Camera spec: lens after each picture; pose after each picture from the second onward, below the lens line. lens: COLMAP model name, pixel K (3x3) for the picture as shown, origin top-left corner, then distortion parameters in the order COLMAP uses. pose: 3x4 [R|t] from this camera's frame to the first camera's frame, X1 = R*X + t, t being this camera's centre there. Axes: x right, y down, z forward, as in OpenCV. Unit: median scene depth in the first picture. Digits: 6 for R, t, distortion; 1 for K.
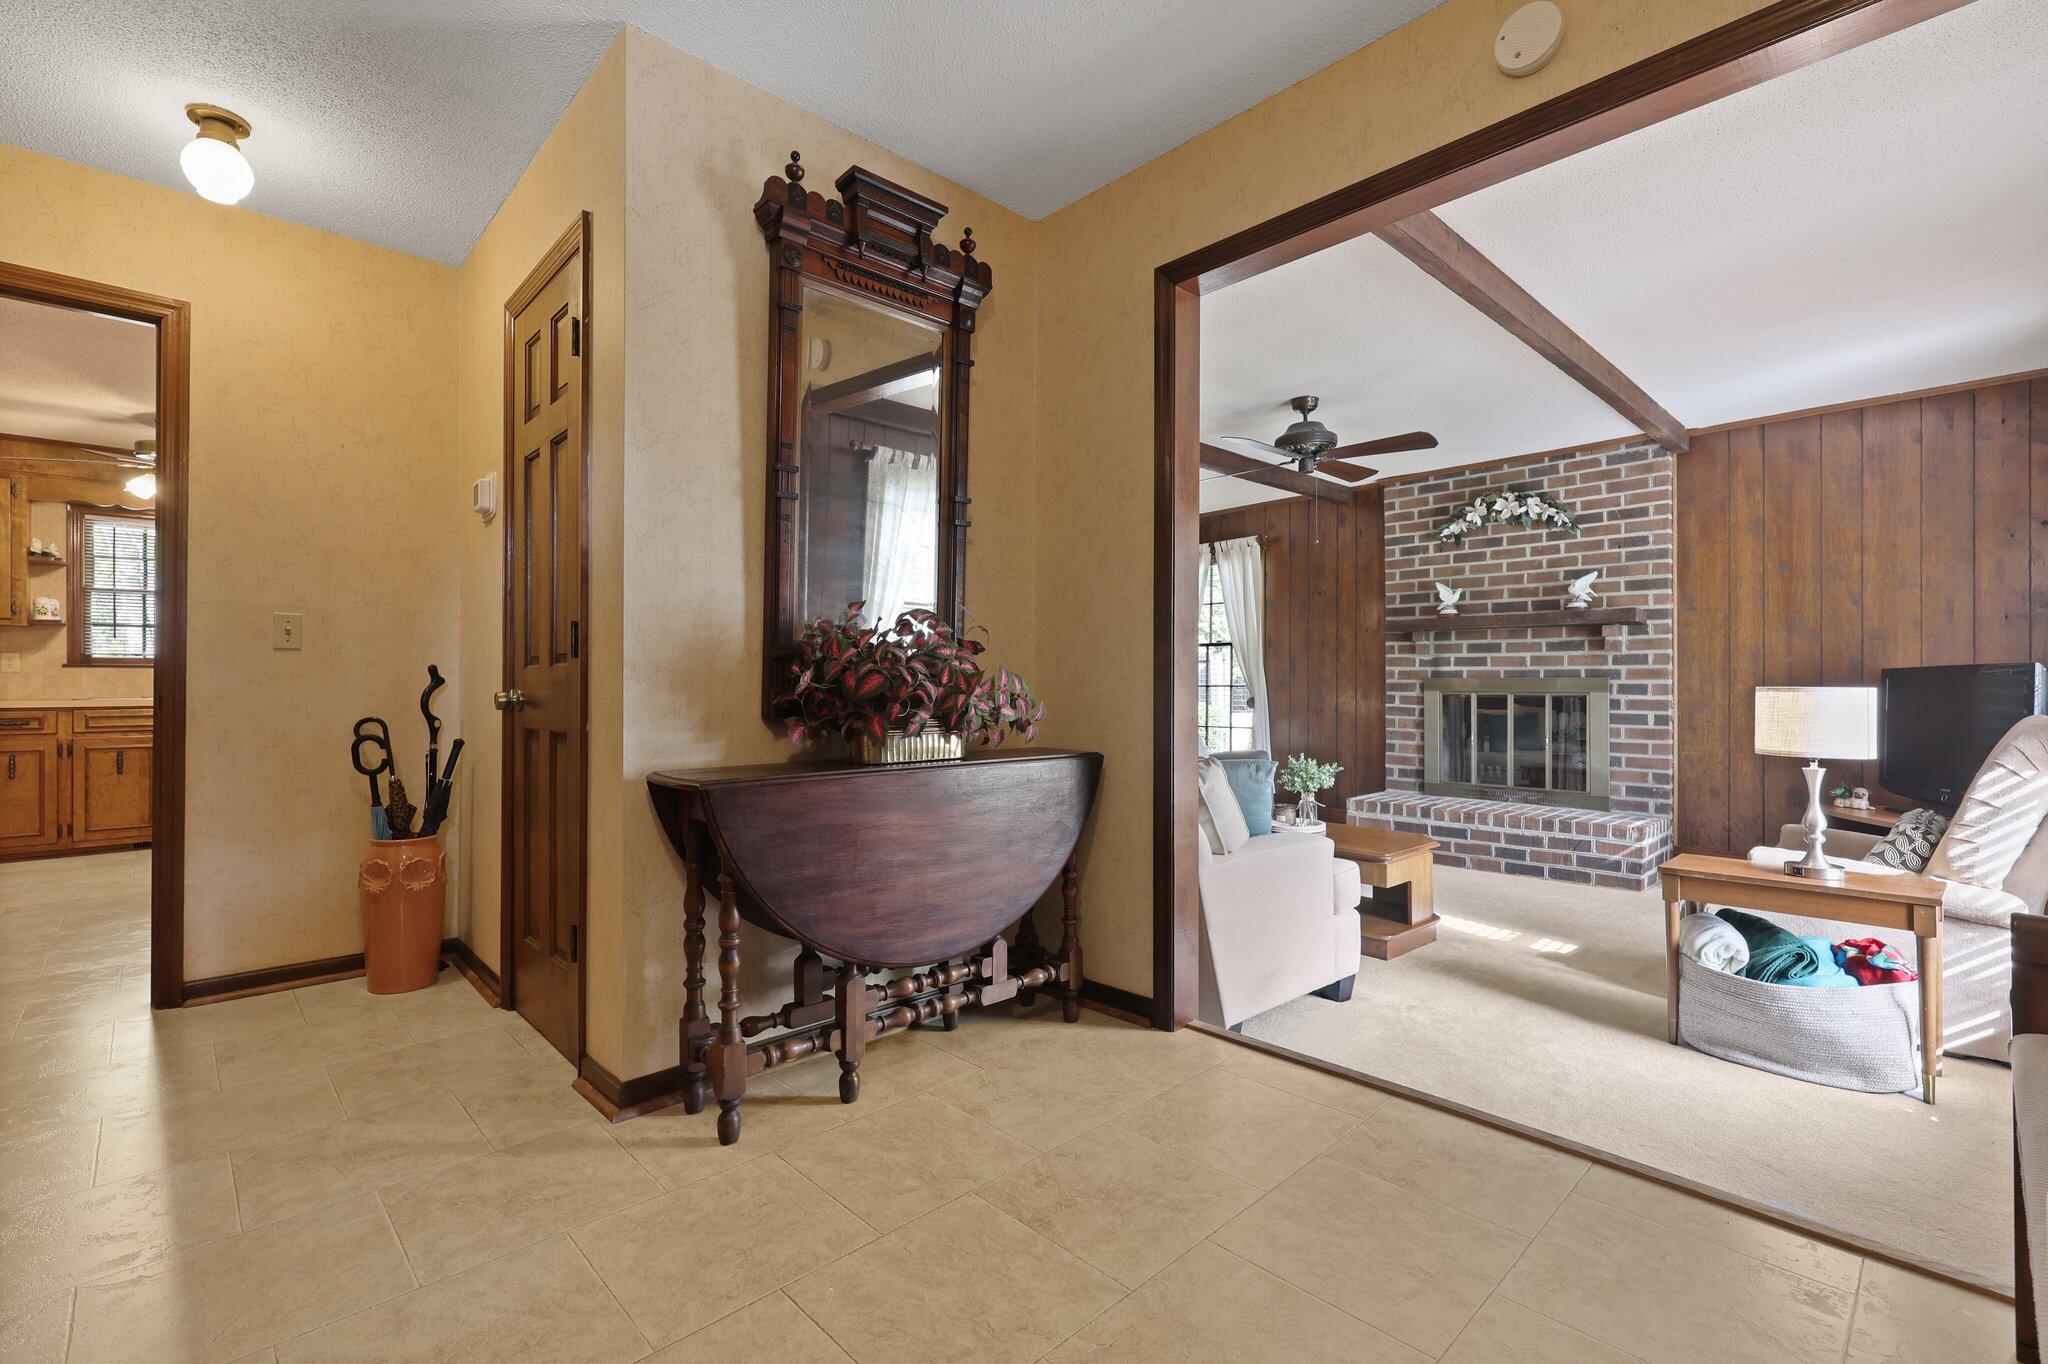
lens RADIAL K [[906.7, 0, 1018.6], [0, 906.7, 675.8], [0, 0, 1]] dist [0.002721, 0.000763]
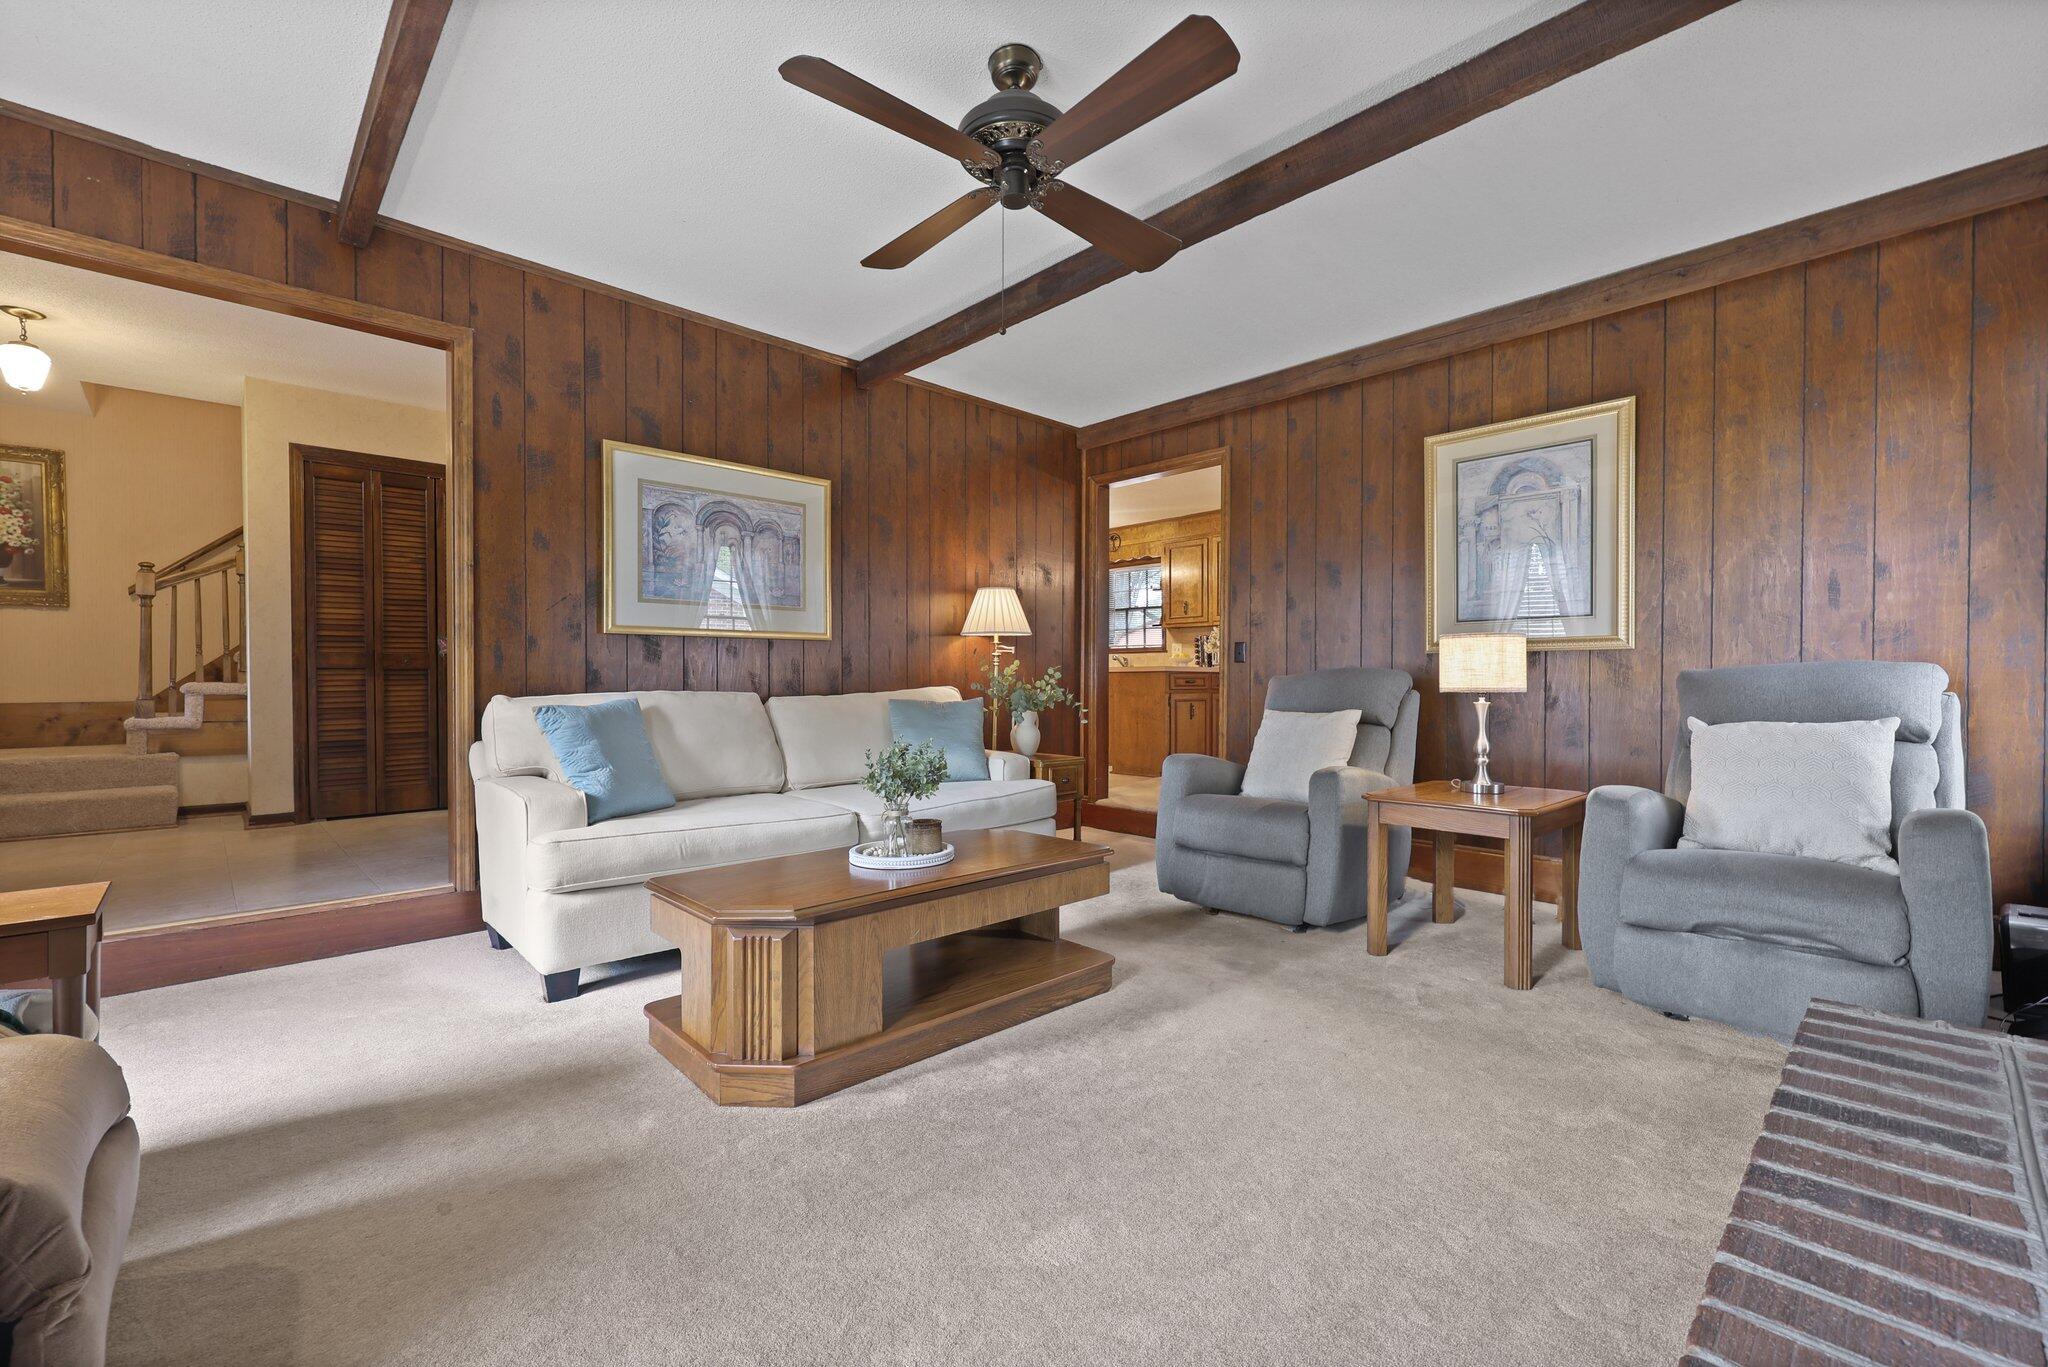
lens RADIAL K [[855.5, 0, 1037.9], [0, 855.5, 689.1], [0, 0, 1]] dist [0.004529, 0.000512]
pose [[0.014110, 0.009875, -0.999852, 0.714890], [0.006103, 0.999932, 0.009962, 0.043977], [0.999882, -0.006243, 0.014049, 0.888188]]
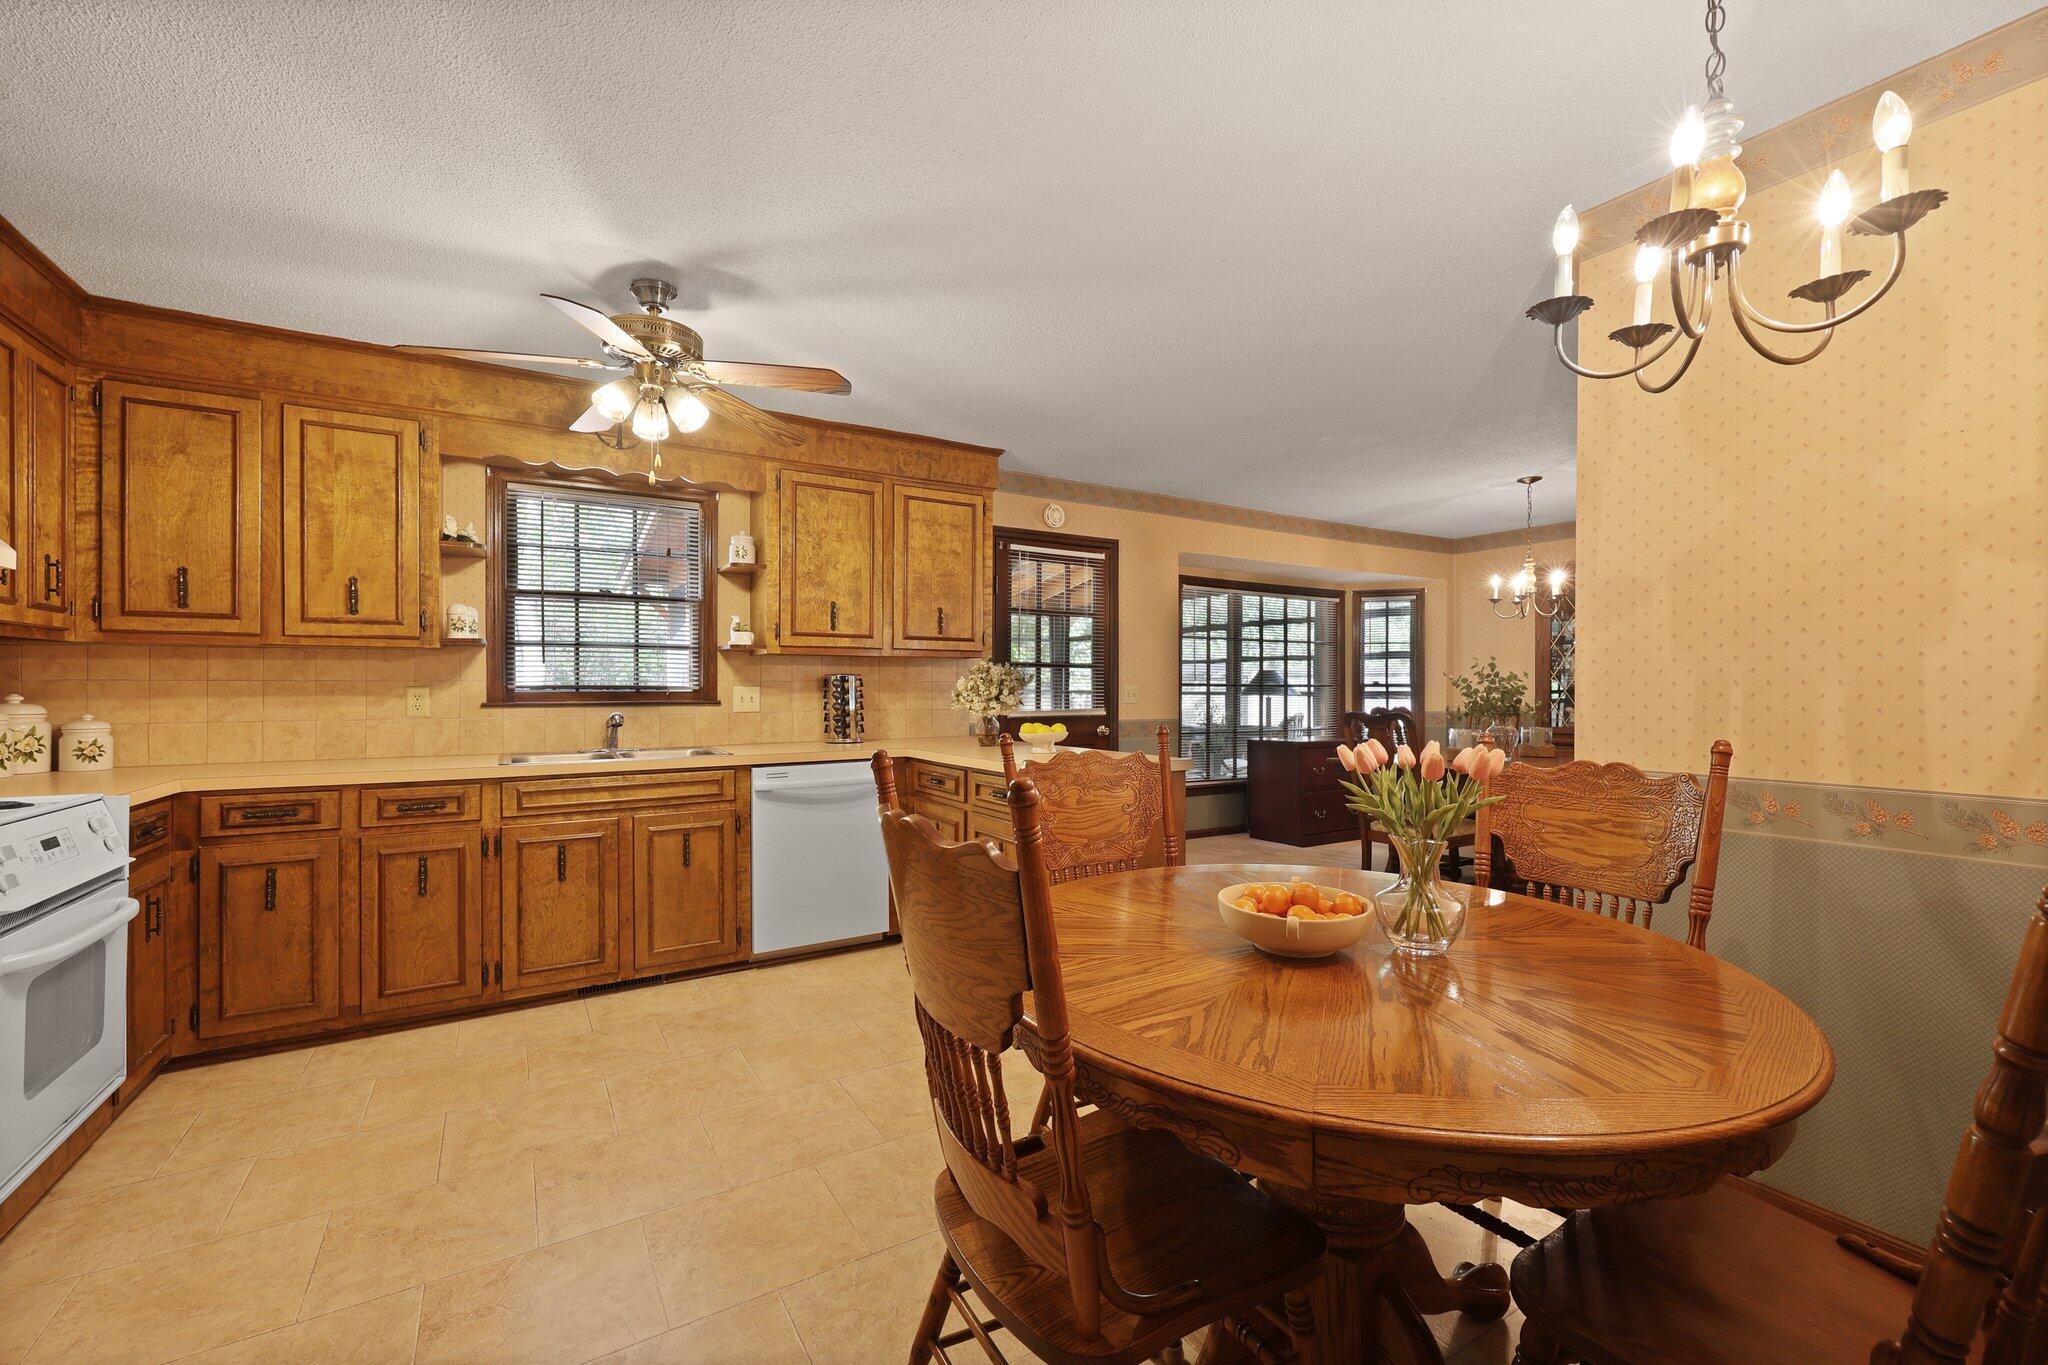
lens RADIAL K [[855.5, 0, 1041.5], [0, 855.5, 683.7], [0, 0, 1]] dist [0.004529, 0.000512]
pose [[0.979594, 0.008484, -0.200807, -0.534725], [-0.006226, 0.999910, 0.011877, -0.038817], [0.200890, -0.010385, 0.979559, 0.476916]]
